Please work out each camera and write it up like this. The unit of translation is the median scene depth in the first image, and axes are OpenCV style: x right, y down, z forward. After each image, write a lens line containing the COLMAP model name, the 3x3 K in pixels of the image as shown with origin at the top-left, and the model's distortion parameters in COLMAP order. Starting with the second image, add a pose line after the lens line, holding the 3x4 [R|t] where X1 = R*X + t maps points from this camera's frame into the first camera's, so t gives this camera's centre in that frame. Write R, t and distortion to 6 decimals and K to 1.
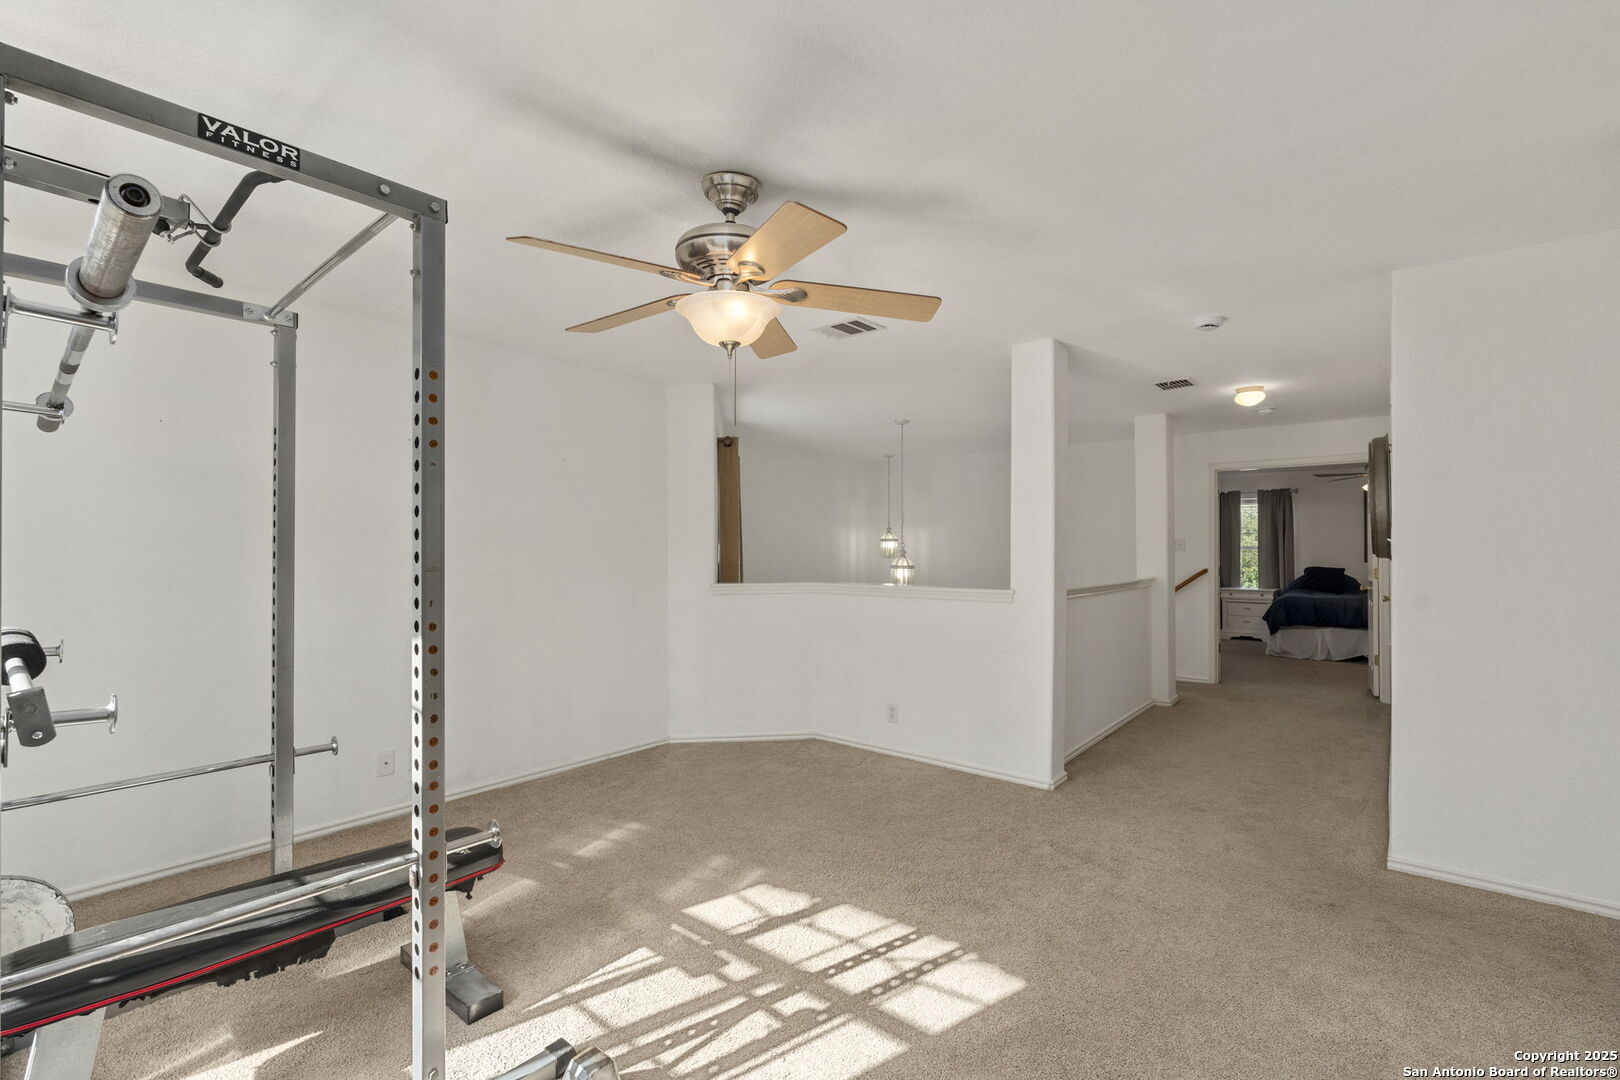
lens RADIAL K [[710.7, 0, 809.4], [0, 710.7, 546.7], [0, 0, 1]] dist [-0.003885, -0.000179]
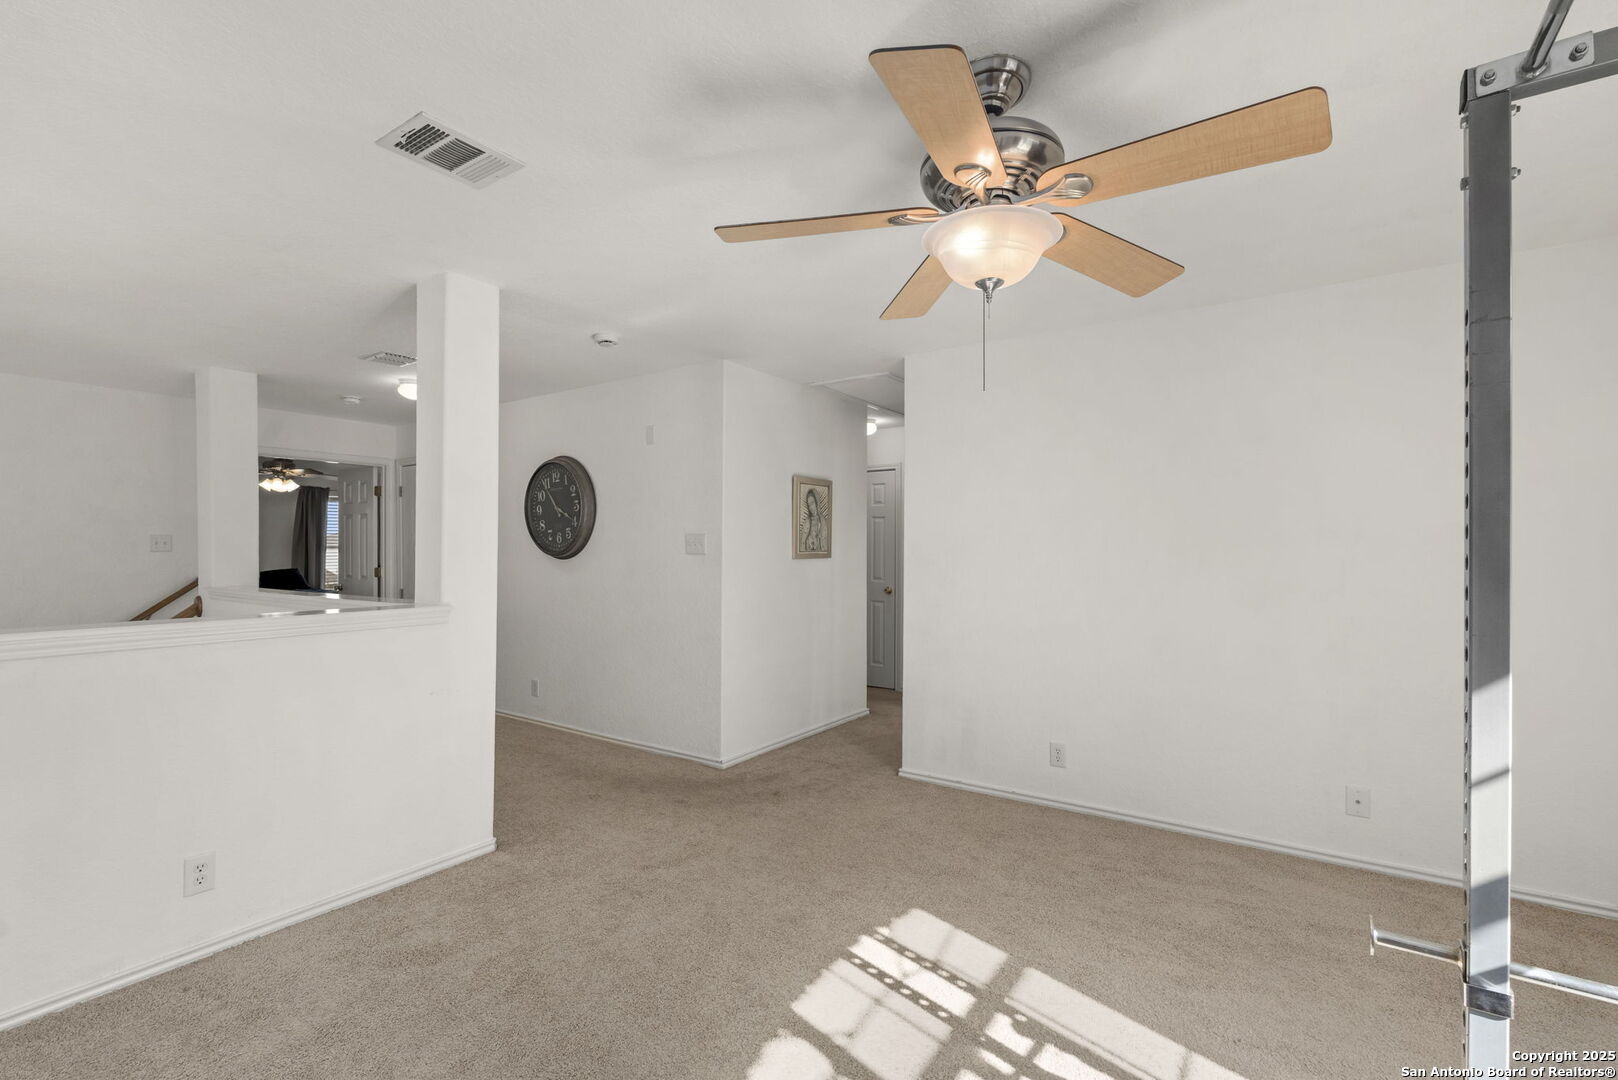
lens RADIAL K [[709.8, 0, 808.4], [0, 709.8, 546.7], [0, 0, 1]] dist [-0.003885, -0.000179]
pose [[-0.081498, 0.005118, 0.996660, -0.821892], [-0.000561, 0.999986, -0.005180, 0.005771], [-0.996673, -0.000981, -0.081494, 1.189189]]
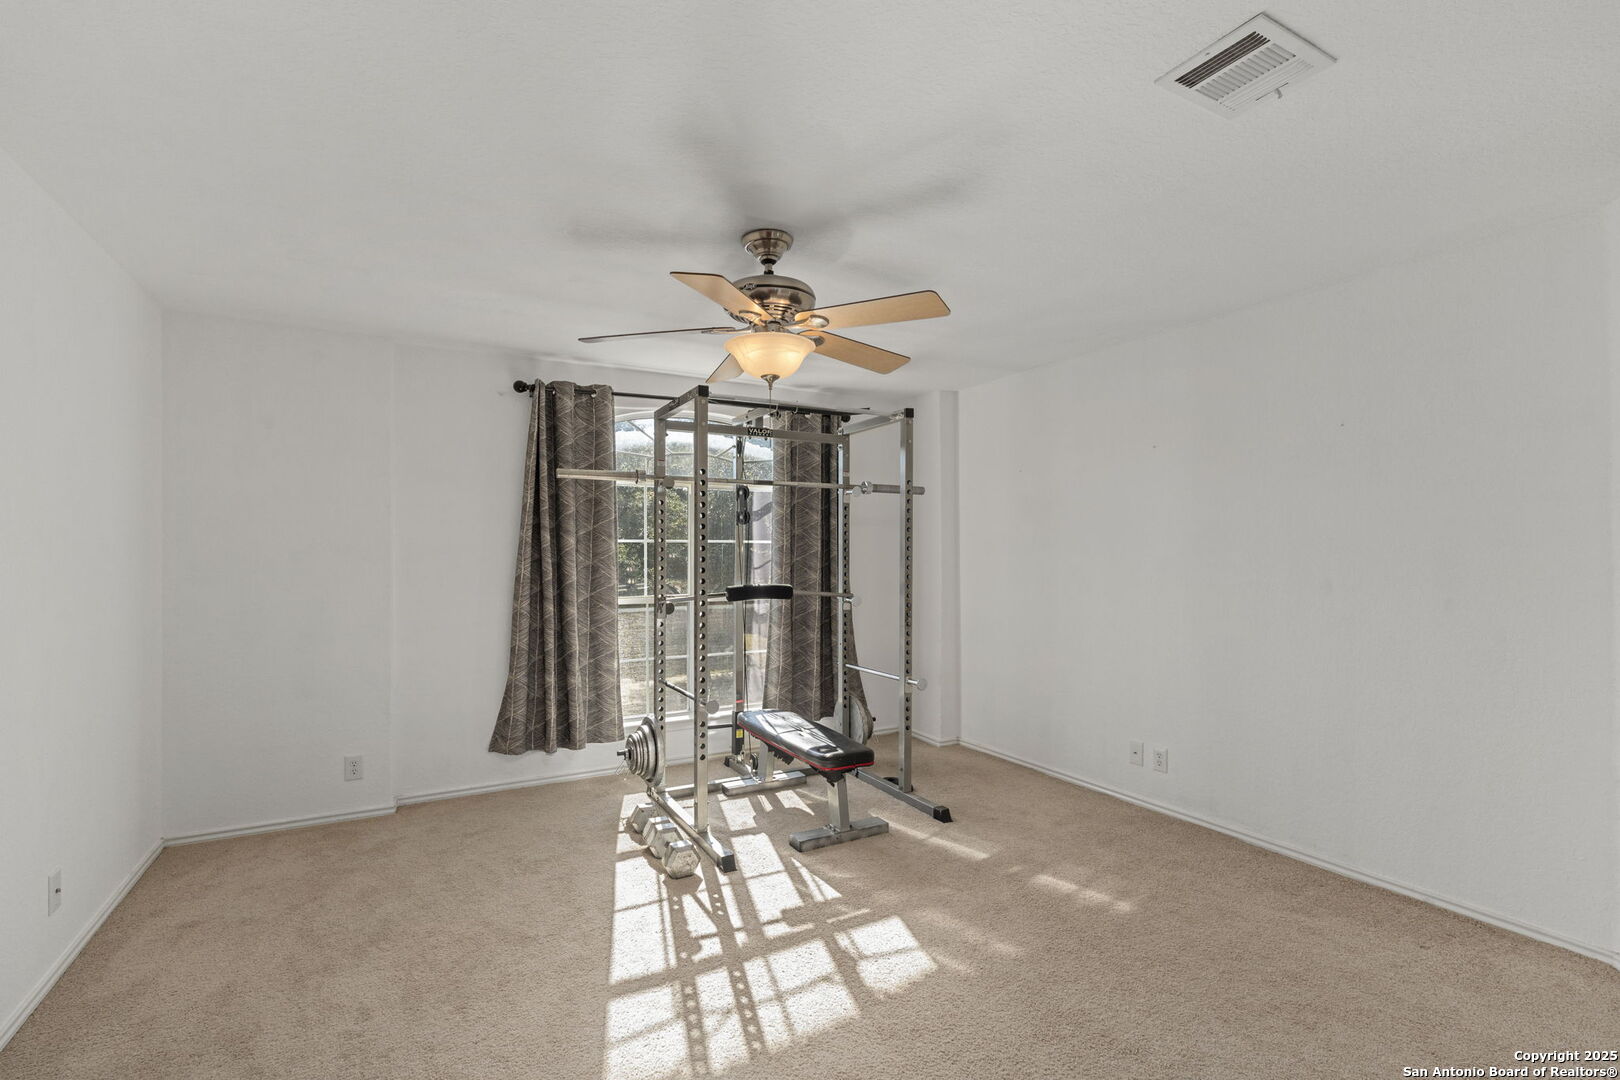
lens RADIAL K [[733.8, 0, 818.7], [0, 733.8, 567.8], [0, 0, 1]] dist [0.000452, 0.000013]
pose [[-0.350150, 0.022946, -0.936413, 0.921898], [0.003406, 0.999724, 0.023223, -0.007991], [0.936687, 0.004943, -0.350132, 1.410379]]
